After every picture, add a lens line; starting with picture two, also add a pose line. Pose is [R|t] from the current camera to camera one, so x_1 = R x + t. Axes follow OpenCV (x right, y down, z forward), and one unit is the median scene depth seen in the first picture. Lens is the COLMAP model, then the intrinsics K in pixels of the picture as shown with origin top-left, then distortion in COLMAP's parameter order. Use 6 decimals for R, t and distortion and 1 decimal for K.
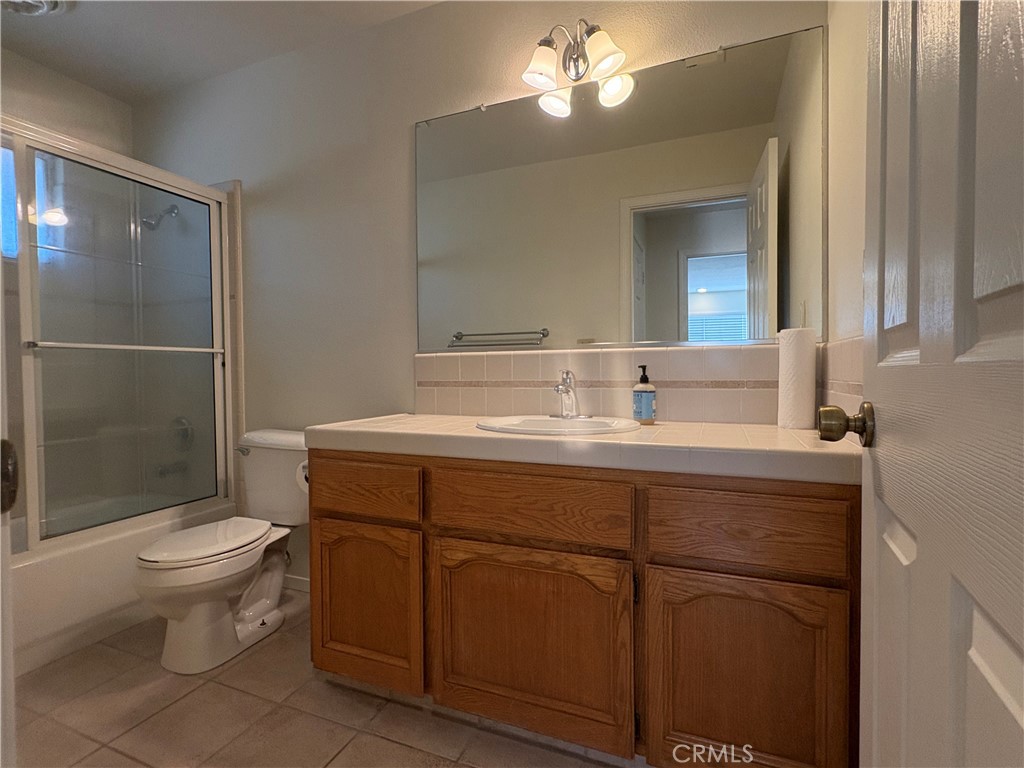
lens RADIAL K [[494.1, 0, 510.7], [0, 494.1, 381.6], [0, 0, 1]] dist [0.003058, -0.001691]
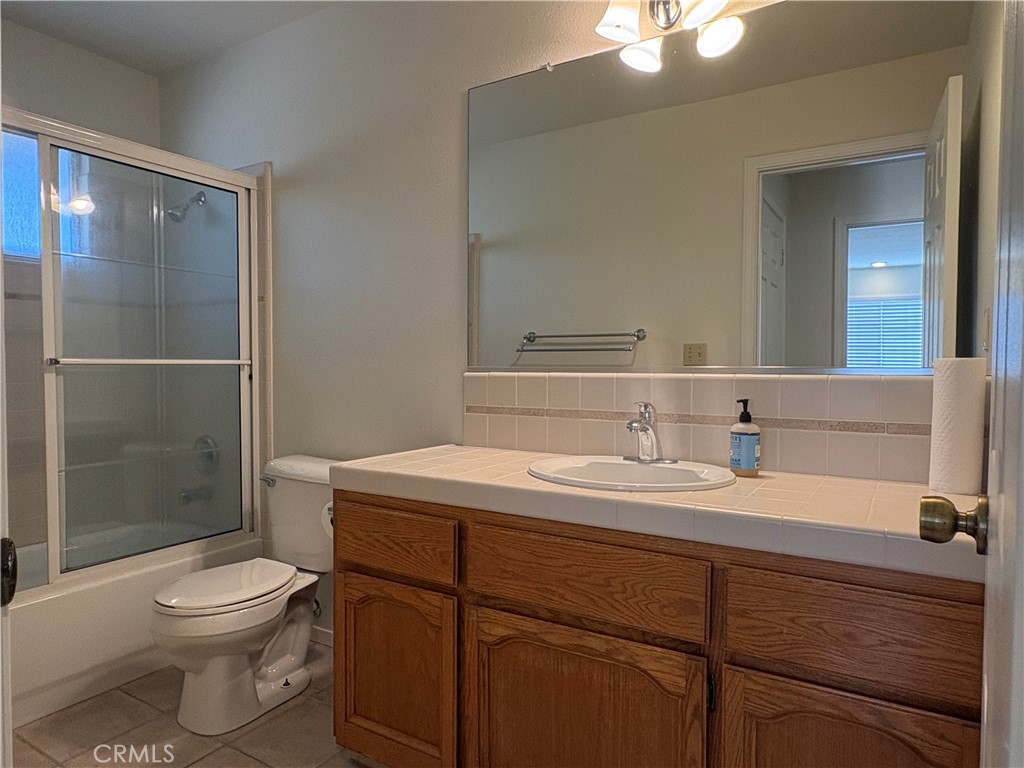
lens RADIAL K [[644.2, 0, 510.8], [0, 644.2, 385.2], [0, 0, 1]] dist [0.000877, 0.001125]
pose [[0.986766, 0.016626, -0.161297, 0.063537], [-0.015037, 0.999826, 0.011064, -0.054948], [0.161453, -0.008492, 0.986844, -0.046181]]
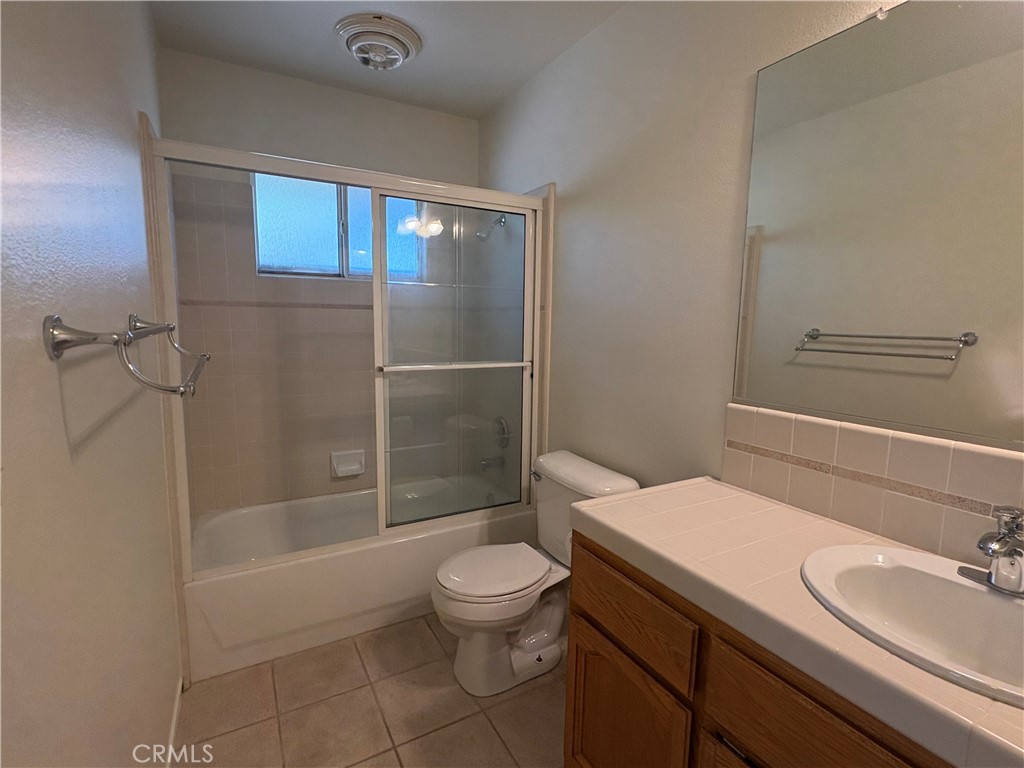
lens RADIAL K [[494.1, 0, 513.0], [0, 494.1, 382.0], [0, 0, 1]] dist [0.003058, -0.001691]
pose [[0.786426, 0.099983, -0.609539, 0.001901], [-0.037464, 0.992717, 0.114500, -0.184130], [0.616548, -0.067209, 0.784444, 0.256822]]
